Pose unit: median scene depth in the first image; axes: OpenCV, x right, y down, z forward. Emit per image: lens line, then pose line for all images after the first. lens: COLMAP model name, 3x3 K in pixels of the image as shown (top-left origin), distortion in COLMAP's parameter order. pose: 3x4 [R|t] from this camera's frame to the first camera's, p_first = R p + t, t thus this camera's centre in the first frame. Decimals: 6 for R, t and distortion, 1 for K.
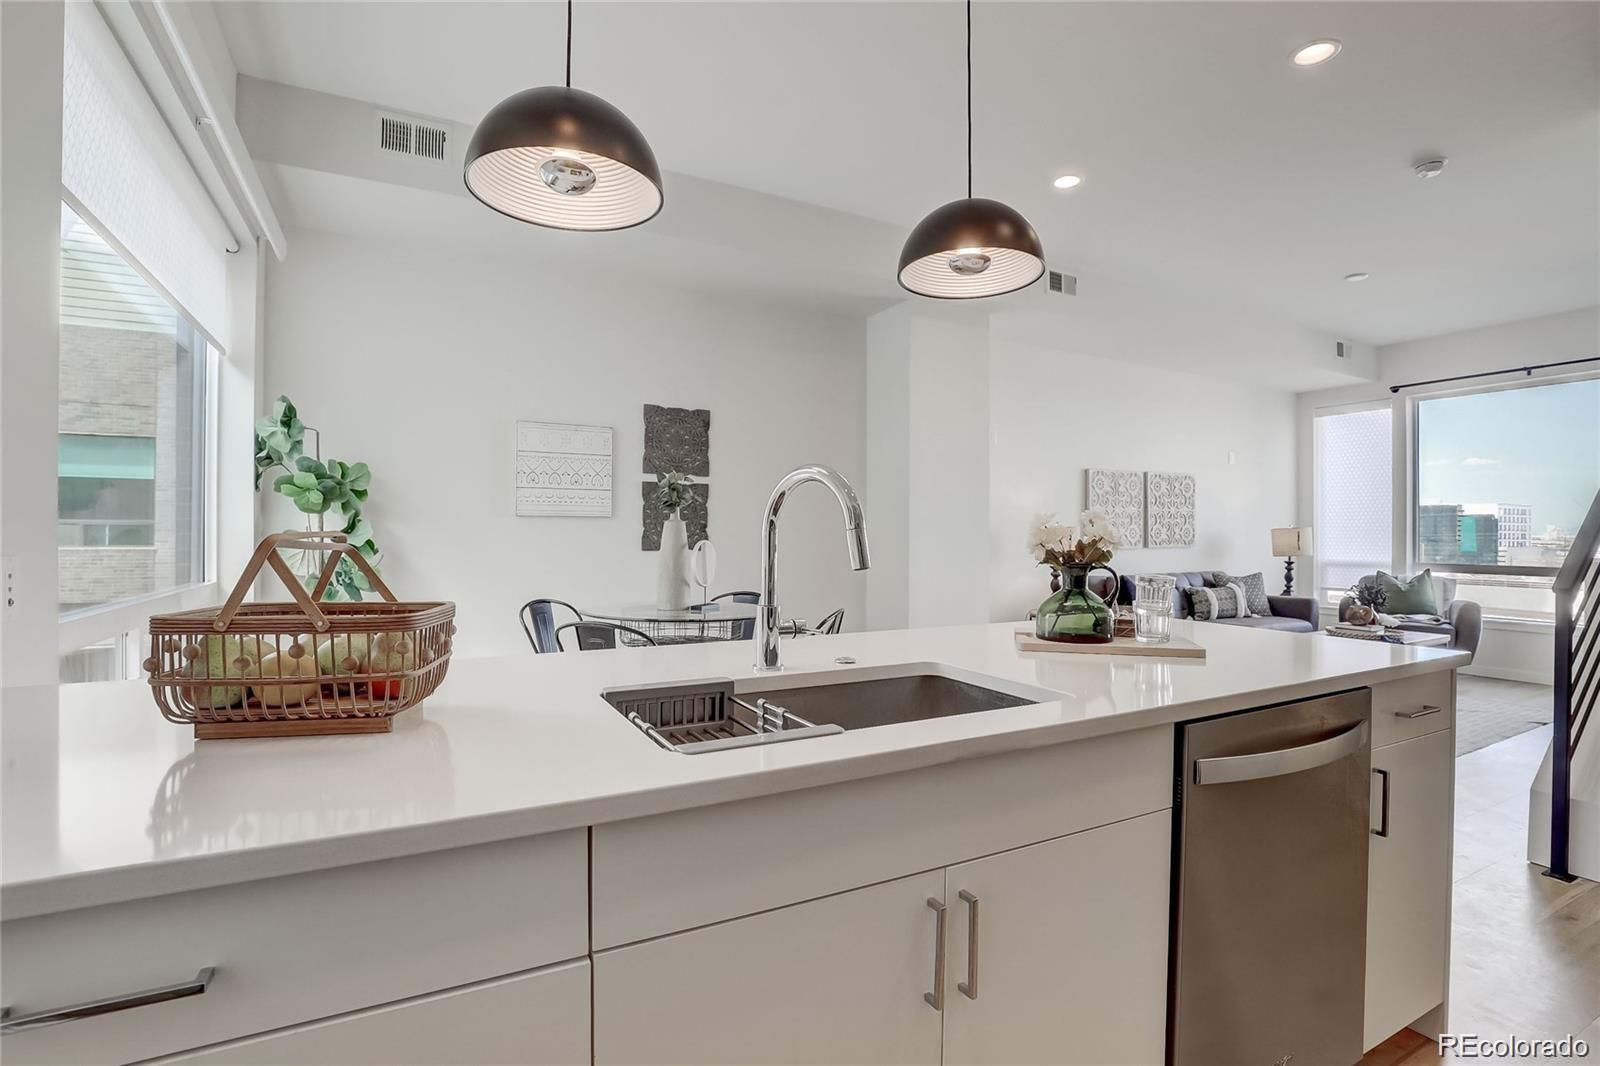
lens RADIAL K [[752.8, 0, 773.4], [0, 752.8, 531.7], [0, 0, 1]] dist [-0.033947, 0.005854]
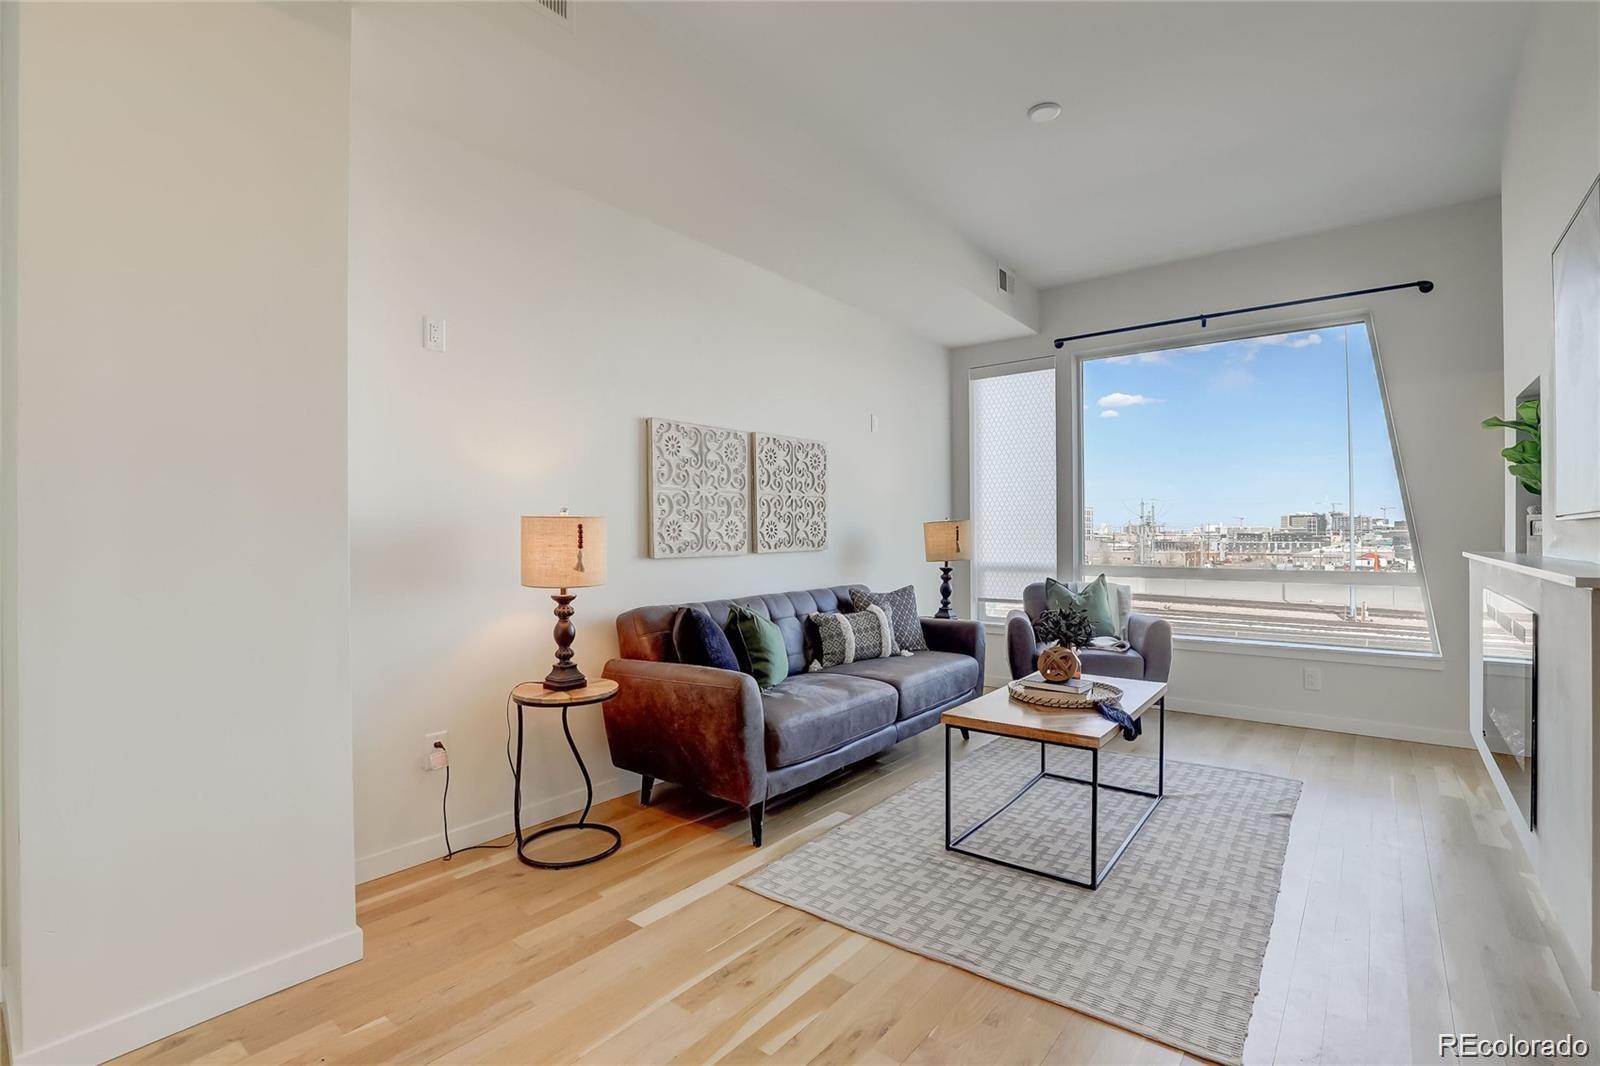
lens RADIAL K [[752.8, 0, 793.4], [0, 752.8, 532.0], [0, 0, 1]] dist [-0.033947, 0.005854]
pose [[0.909892, -0.008044, 0.414768, 0.281003], [0.008233, 0.999965, 0.001332, 0.003438], [-0.414764, 0.002203, 0.909926, 0.432149]]
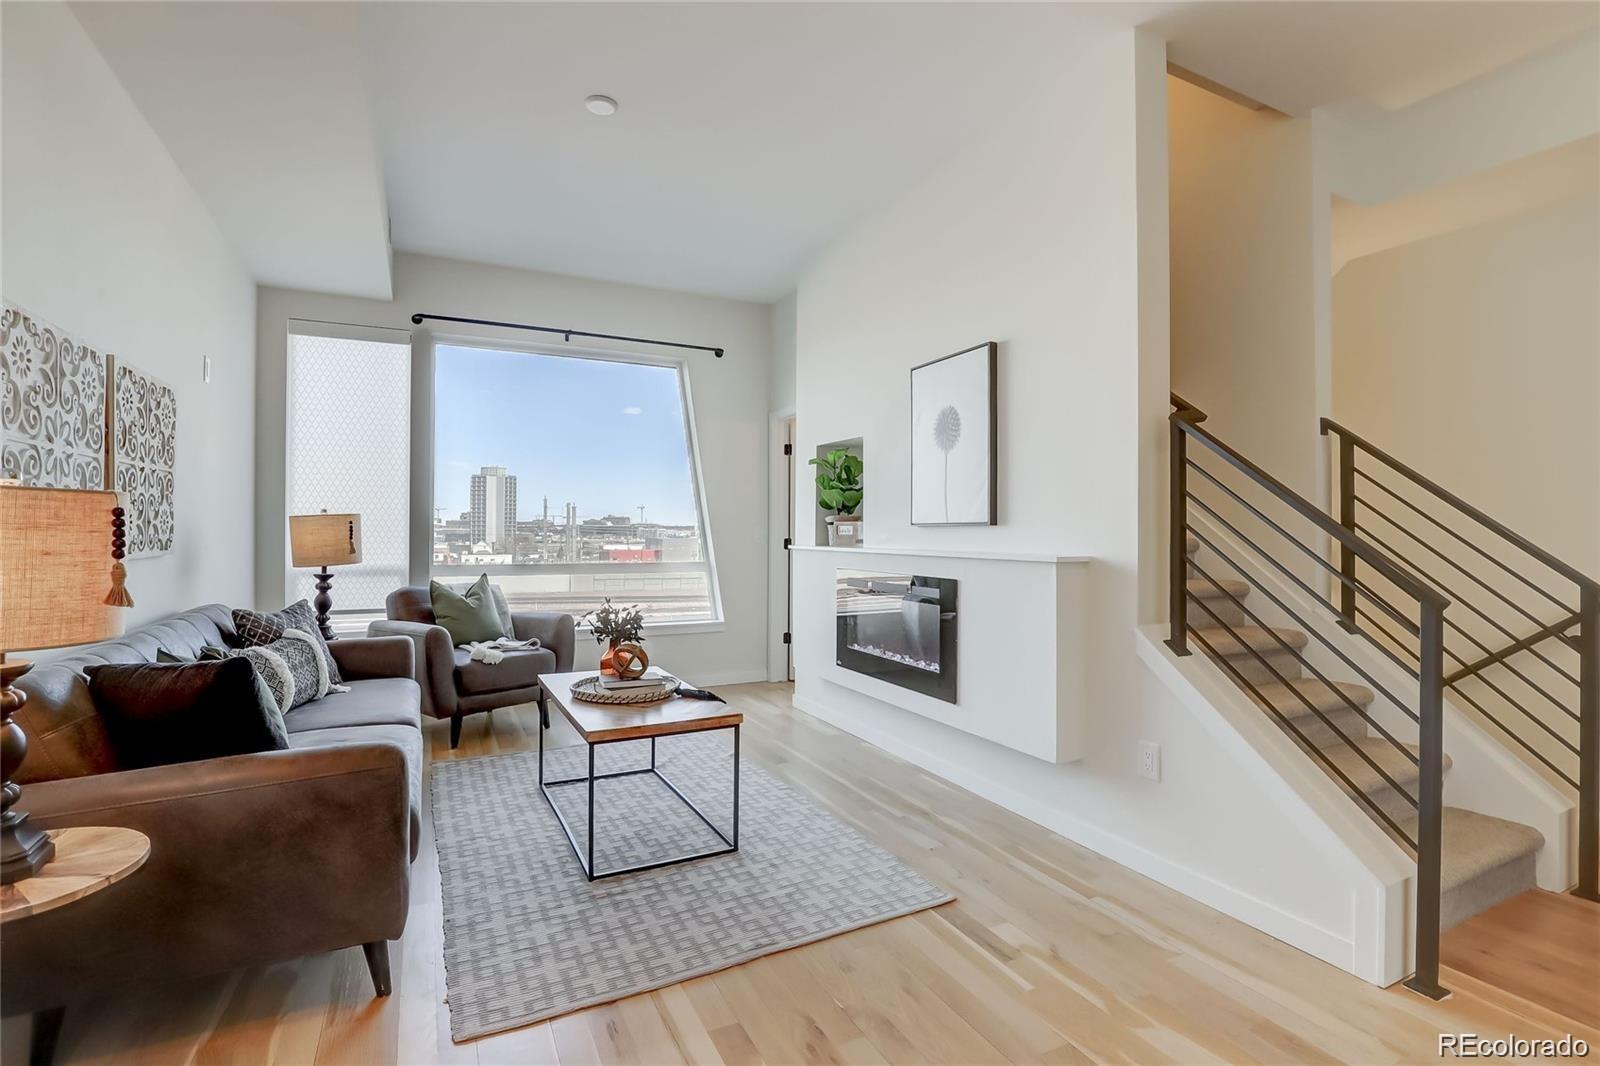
lens RADIAL K [[752.8, 0, 815.2], [0, 752.8, 535.3], [0, 0, 1]] dist [-0.033947, 0.005854]
pose [[-0.016231, -0.010351, 0.999815, 0.142324], [-0.007117, 0.999922, 0.010237, 0.002629], [-0.999843, -0.006950, -0.016304, 0.691886]]
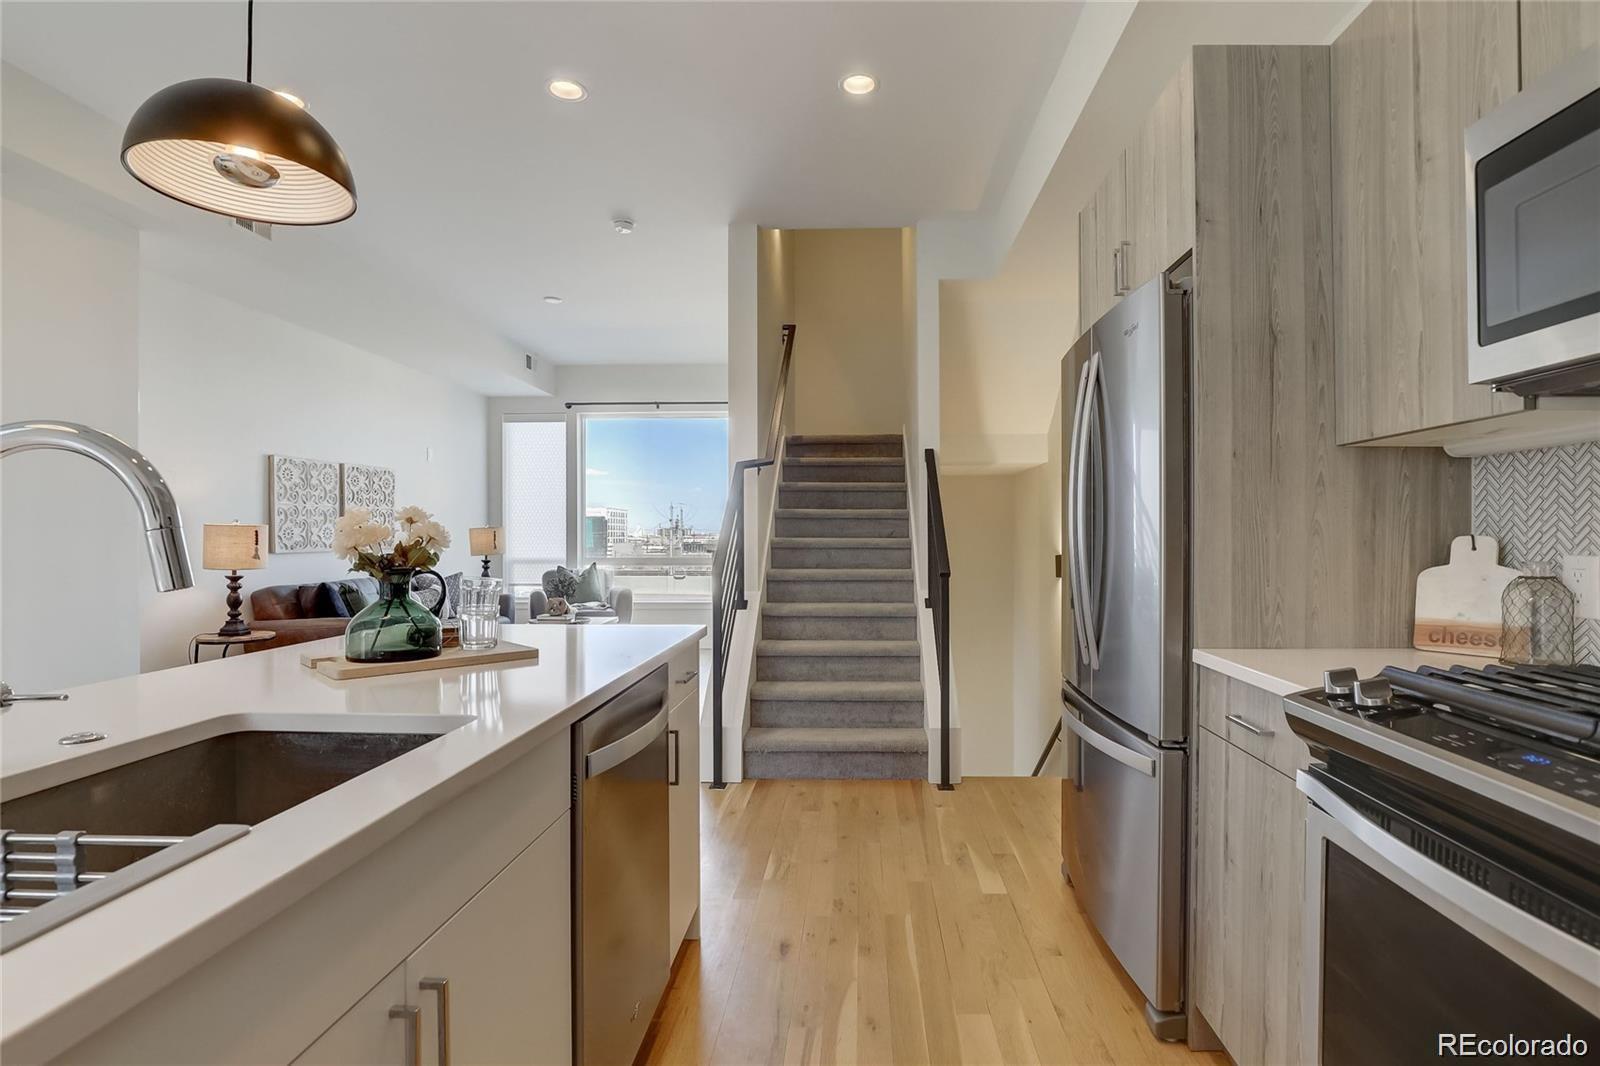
lens RADIAL K [[803.1, 0, 862.8], [0, 803.1, 539.3], [0, 0, 1]] dist [-0.035244, -0.000757]
pose [[0.460365, -0.010608, 0.887666, -0.045699], [0.001868, 0.999938, 0.010981, -0.000010], [-0.887728, -0.003397, 0.460357, 0.032612]]
